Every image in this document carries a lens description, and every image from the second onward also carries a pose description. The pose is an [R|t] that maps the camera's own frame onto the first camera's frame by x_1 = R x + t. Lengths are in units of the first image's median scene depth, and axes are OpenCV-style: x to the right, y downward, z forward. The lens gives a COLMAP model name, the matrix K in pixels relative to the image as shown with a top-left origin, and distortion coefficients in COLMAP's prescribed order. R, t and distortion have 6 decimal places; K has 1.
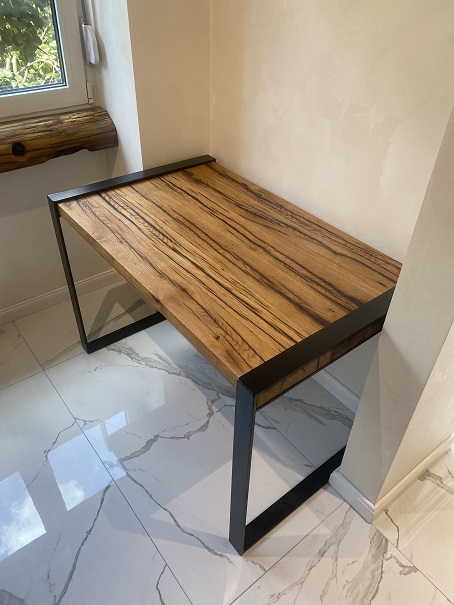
lens RADIAL K [[462.0, 0, 227.0], [0, 462.0, 302.5], [0, 0, 1]] dist [0.056589, -0.082961]
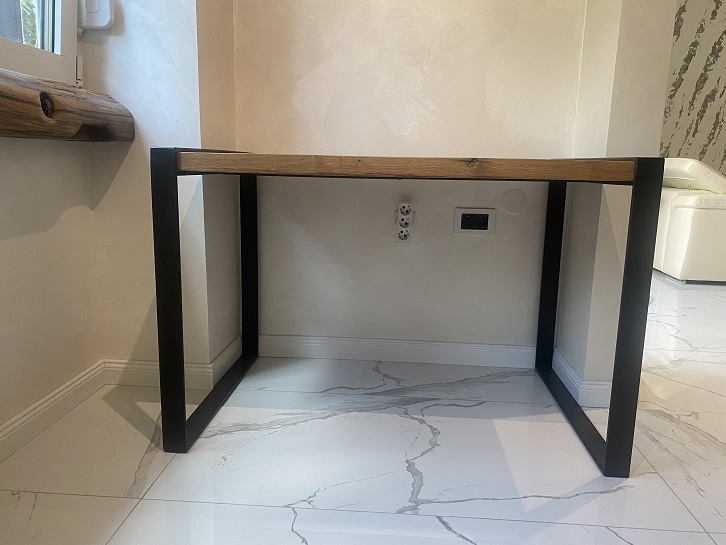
lens RADIAL K [[560.1, 0, 363.0], [0, 560.1, 272.5], [0, 0, 1]] dist [0.006784, -0.000823]
pose [[0.667177, -0.153810, 0.728846, -0.848145], [0.463415, 0.851756, -0.244456, 0.261787], [-0.583199, 0.500854, 0.639550, 0.462954]]
